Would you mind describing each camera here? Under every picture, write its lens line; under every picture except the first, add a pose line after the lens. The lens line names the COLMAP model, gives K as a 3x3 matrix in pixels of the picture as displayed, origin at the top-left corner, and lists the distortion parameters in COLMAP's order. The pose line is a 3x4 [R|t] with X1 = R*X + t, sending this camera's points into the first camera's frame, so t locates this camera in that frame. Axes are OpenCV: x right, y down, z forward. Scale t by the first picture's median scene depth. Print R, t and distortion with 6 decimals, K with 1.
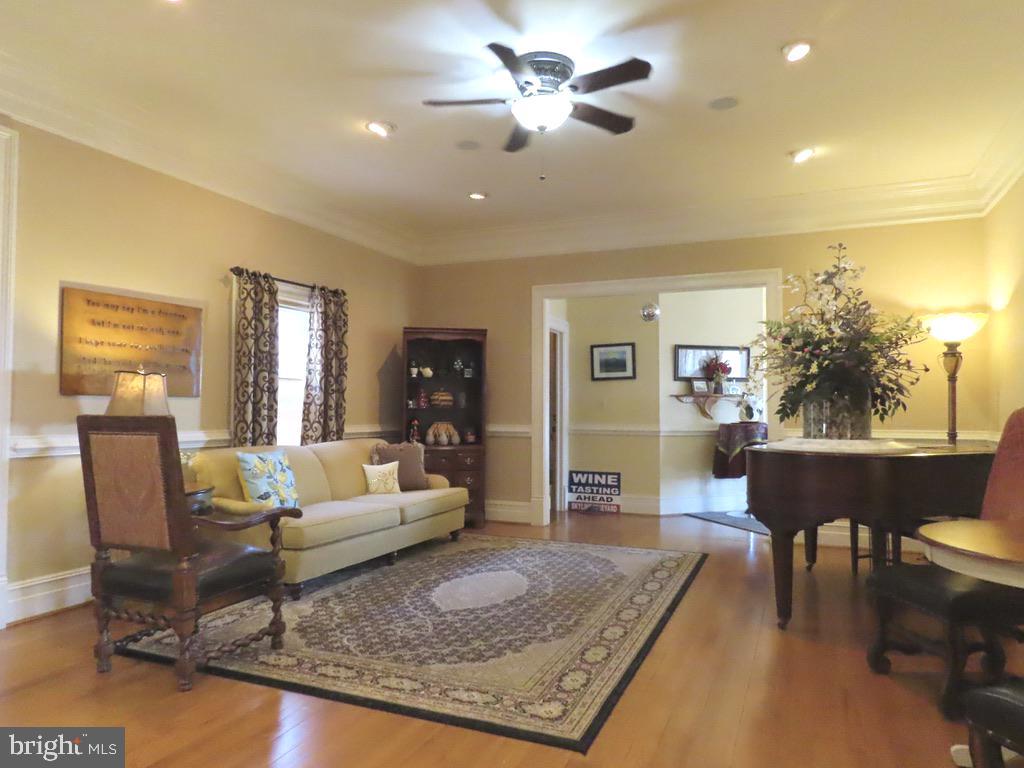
lens RADIAL K [[679.5, 0, 512.0], [0, 679.5, 384.0], [0, 0, 1]] dist [-0.002915, -0.001265]
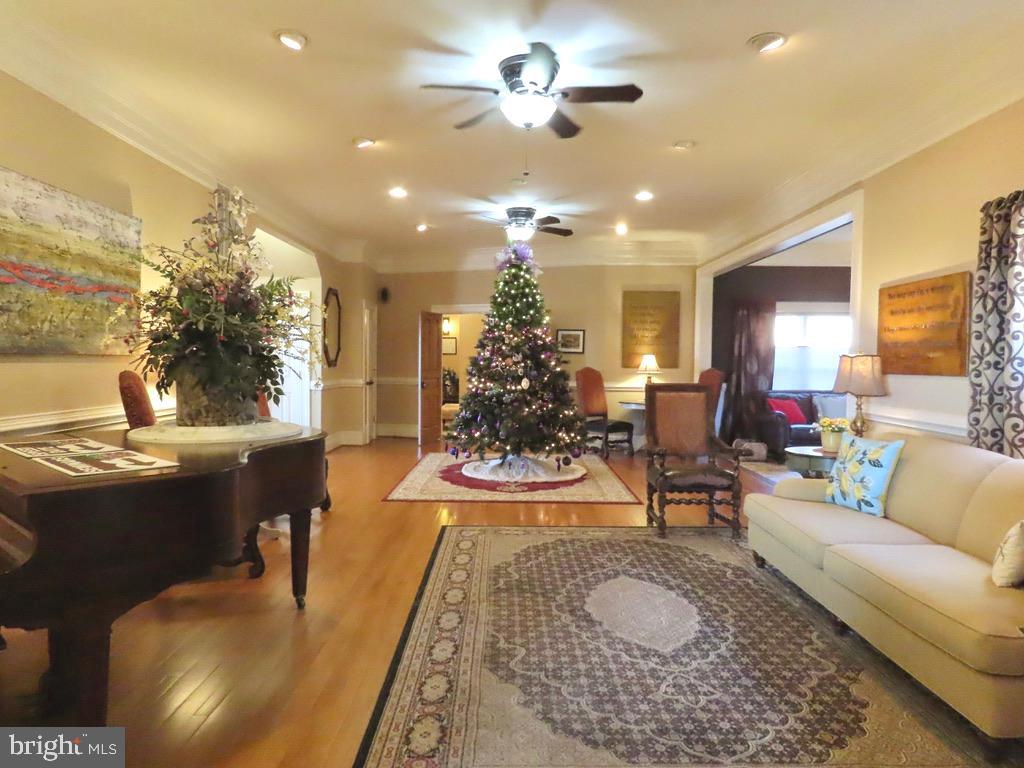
lens RADIAL K [[647.4, 0, 512.0], [0, 647.4, 384.0], [0, 0, 1]] dist [-0.005124, -0.001782]
pose [[-0.917776, -0.000375, -0.397099, 0.472260], [-0.001251, 0.999997, 0.001948, 0.033691], [0.397097, 0.002284, -0.917774, 1.914451]]
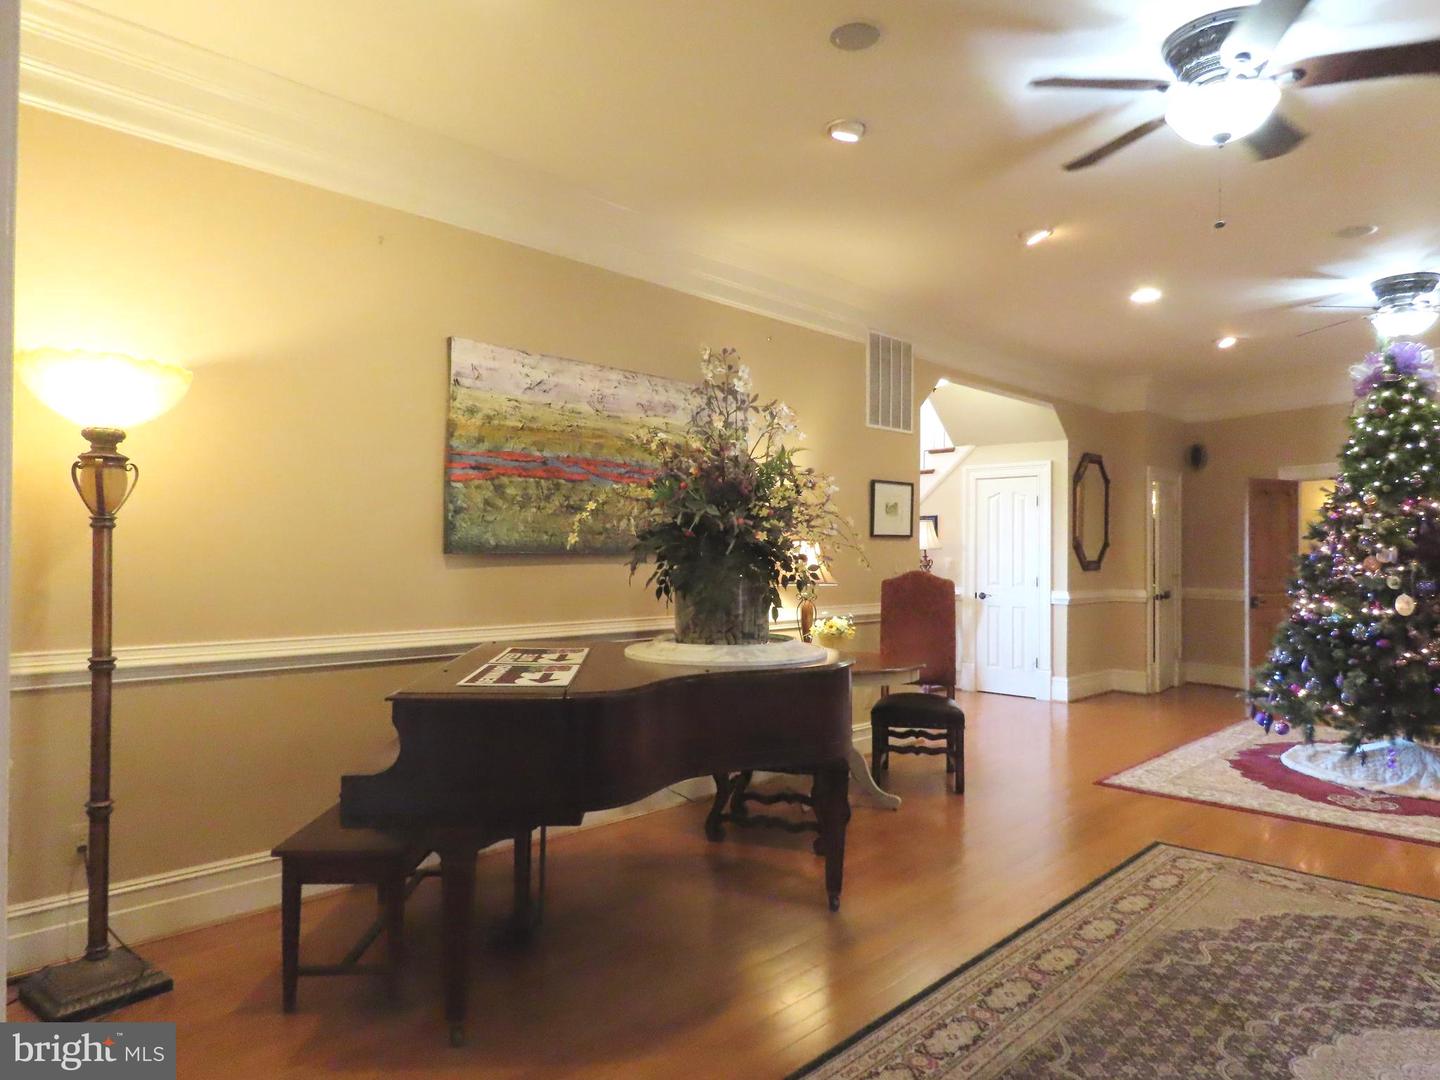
lens RADIAL K [[910.5, 0, 720.0], [0, 910.5, 540.0], [0, 0, 1]] dist [-0.005124, -0.001782]
pose [[-0.932683, -0.005578, 0.360654, 0.165410], [-0.024136, 0.998604, -0.046974, 0.027427], [-0.359889, -0.052517, -0.931516, 1.869660]]
